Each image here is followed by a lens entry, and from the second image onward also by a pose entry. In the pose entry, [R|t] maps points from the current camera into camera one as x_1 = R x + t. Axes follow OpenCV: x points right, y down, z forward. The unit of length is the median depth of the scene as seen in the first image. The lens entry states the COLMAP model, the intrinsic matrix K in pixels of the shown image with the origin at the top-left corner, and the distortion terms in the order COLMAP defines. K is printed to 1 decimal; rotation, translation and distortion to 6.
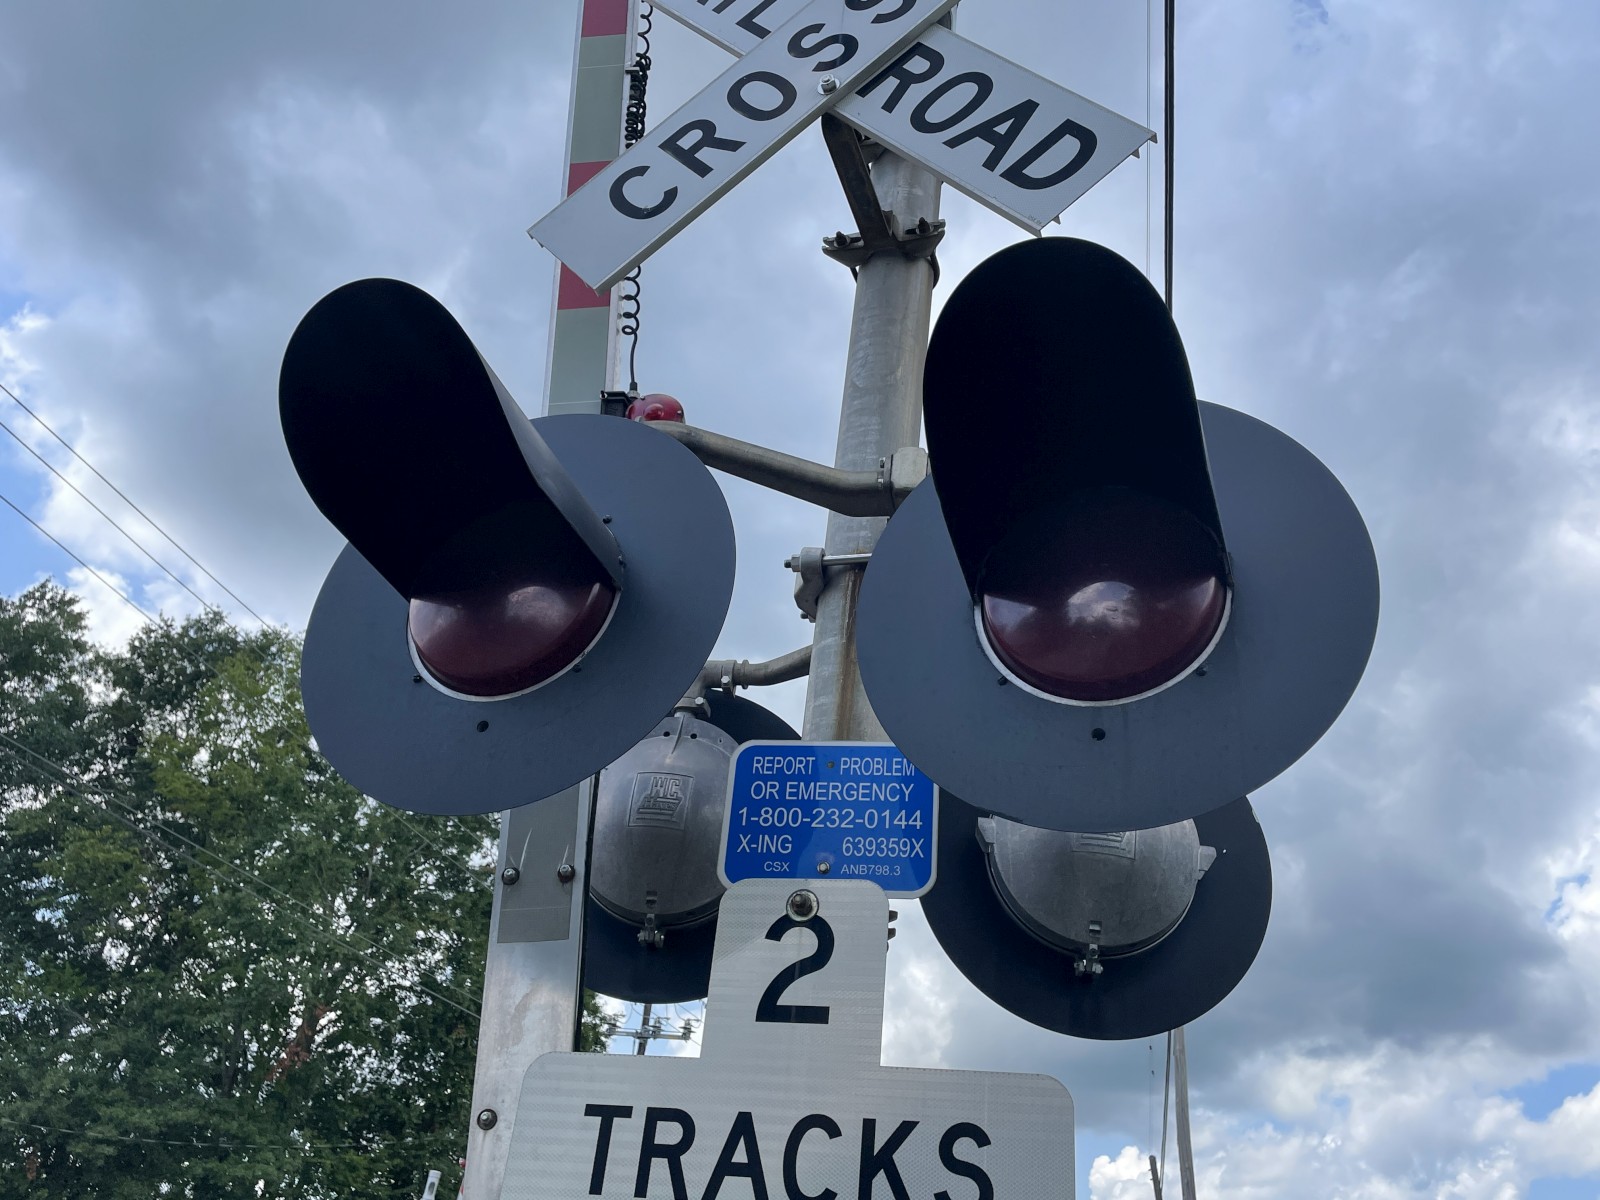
lens RADIAL K [[1370.1, 0, 793.4], [0, 1370.1, 580.3], [0, 0, 1]] dist [0.112443, -0.141385]
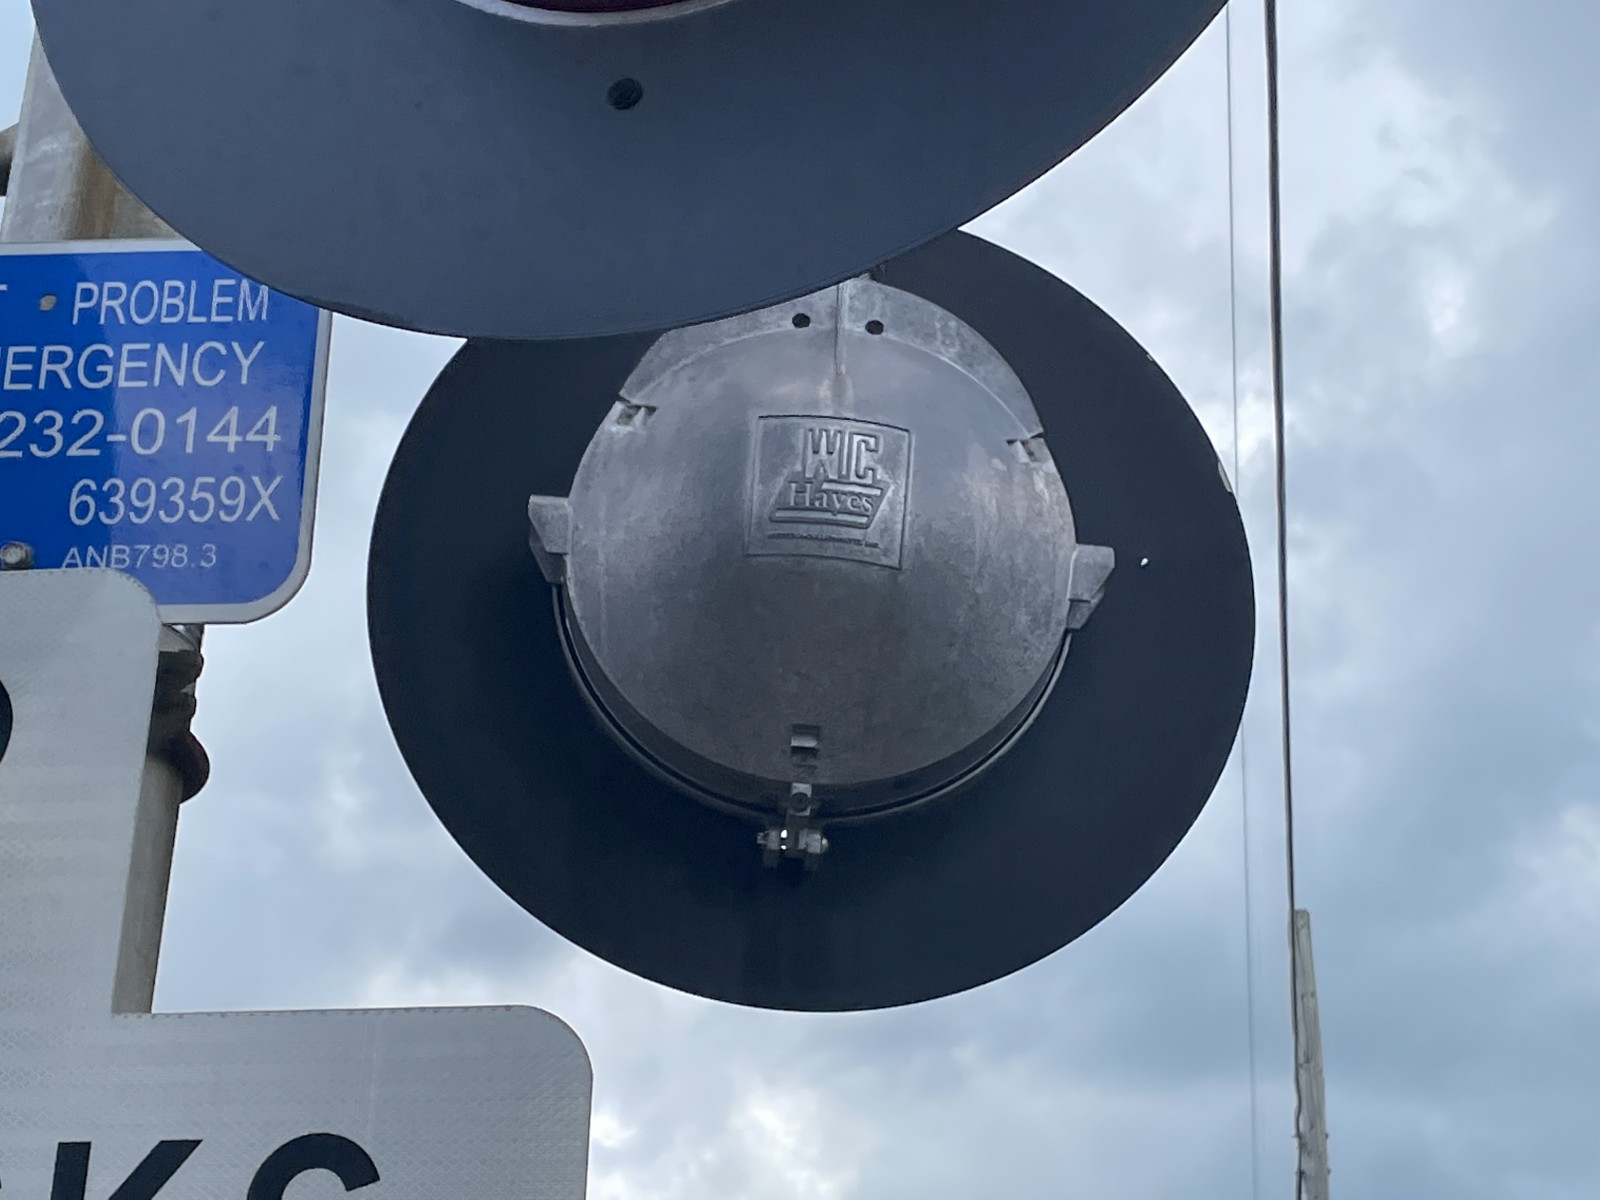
lens RADIAL K [[3205.0, 0, 800.0], [0, 3205.0, 600.0], [0, 0, 1]] dist [-0.008789, 0.535940]
pose [[0.994459, -0.027154, 0.101562, 0.140456], [0.015405, 0.993277, 0.114731, 0.117997], [-0.103995, -0.112530, 0.988191, 0.102103]]
